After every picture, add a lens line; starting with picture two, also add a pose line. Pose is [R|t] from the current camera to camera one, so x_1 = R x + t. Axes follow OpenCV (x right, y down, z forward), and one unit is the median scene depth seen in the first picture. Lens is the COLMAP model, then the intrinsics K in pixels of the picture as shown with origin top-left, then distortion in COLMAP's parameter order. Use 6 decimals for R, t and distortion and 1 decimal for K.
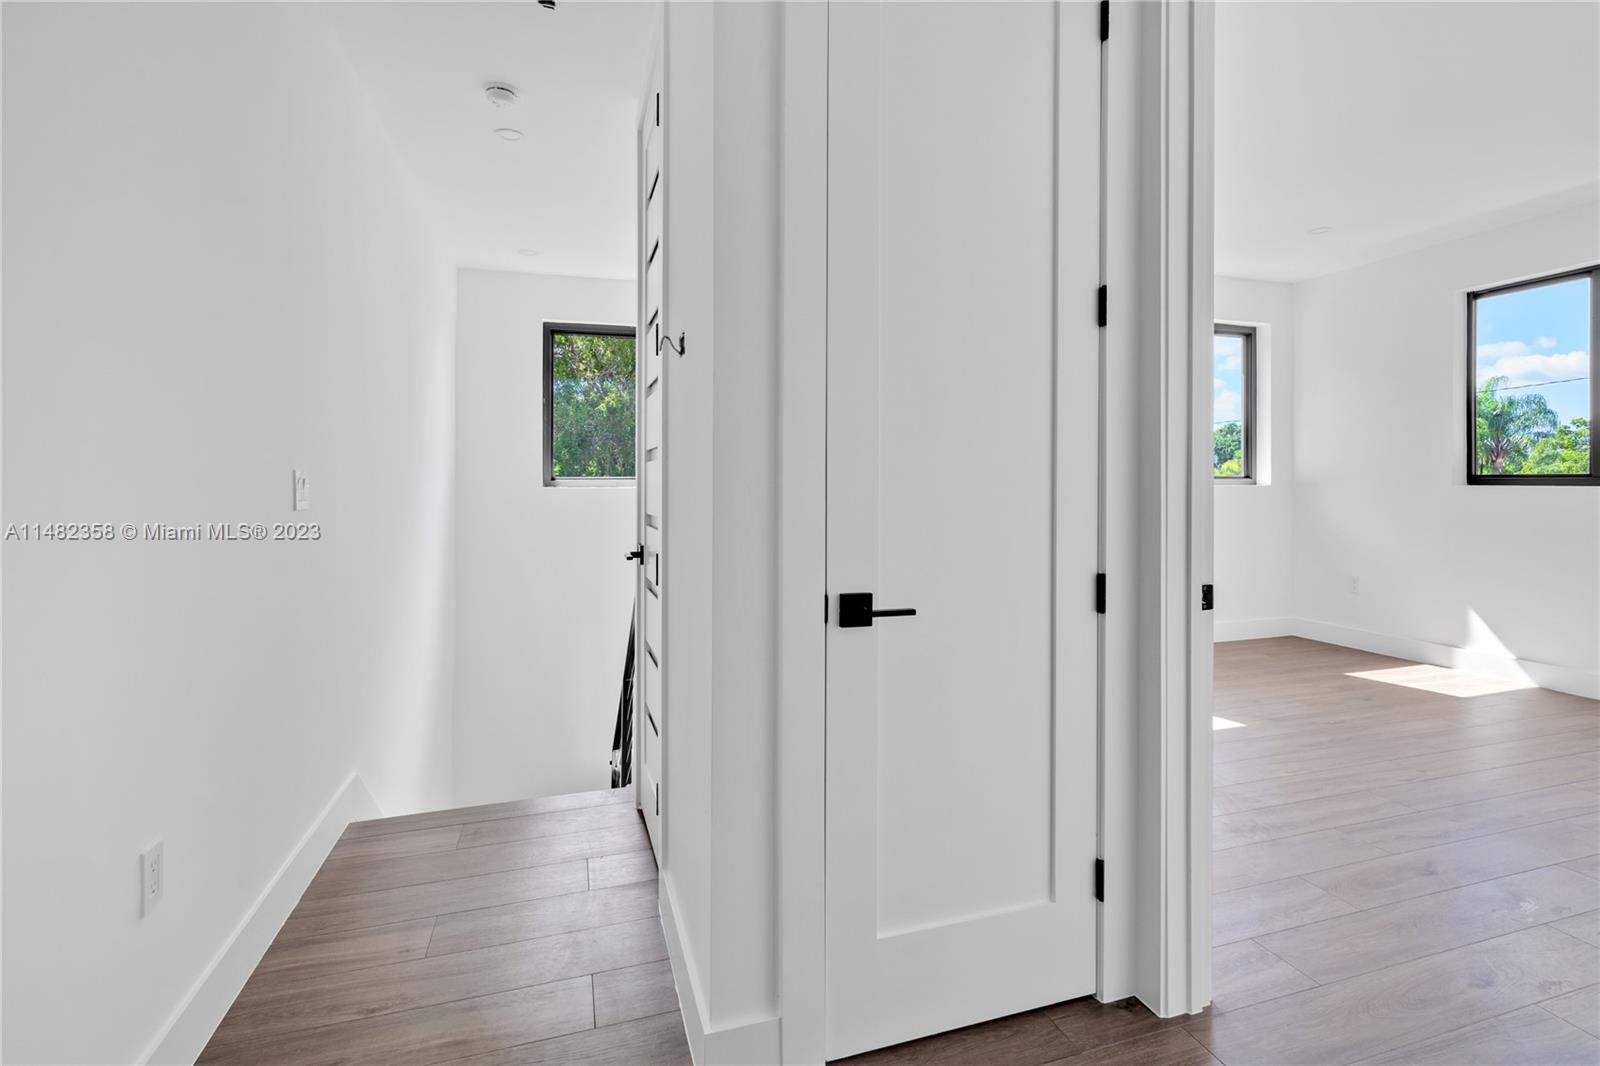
lens RADIAL K [[752.3, 0, 802.6], [0, 752.3, 489.3], [0, 0, 1]] dist [0.000271, 0.000376]
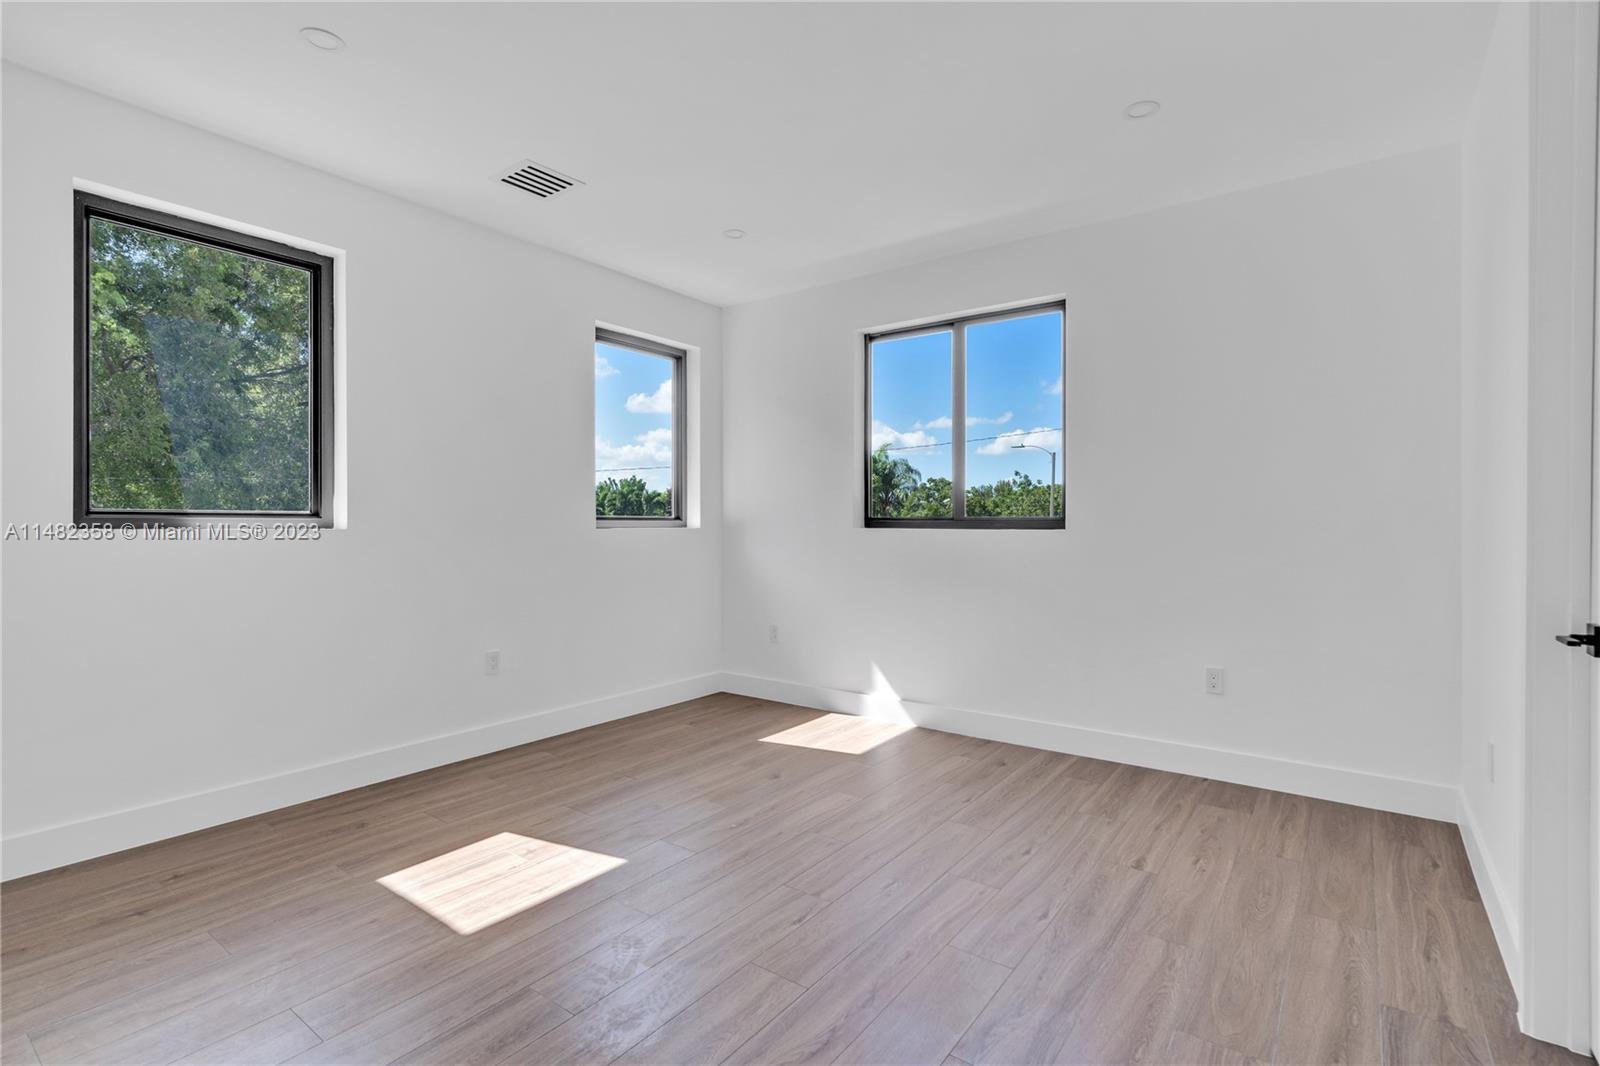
lens RADIAL K [[752.3, 0, 798.3], [0, 752.3, 530.5], [0, 0, 1]] dist [0.000271, 0.000376]
pose [[0.808886, -0.001193, 0.587964, 0.220277], [0.001250, 0.999999, 0.000311, -0.002507], [-0.587964, 0.000483, 0.808887, 0.238788]]
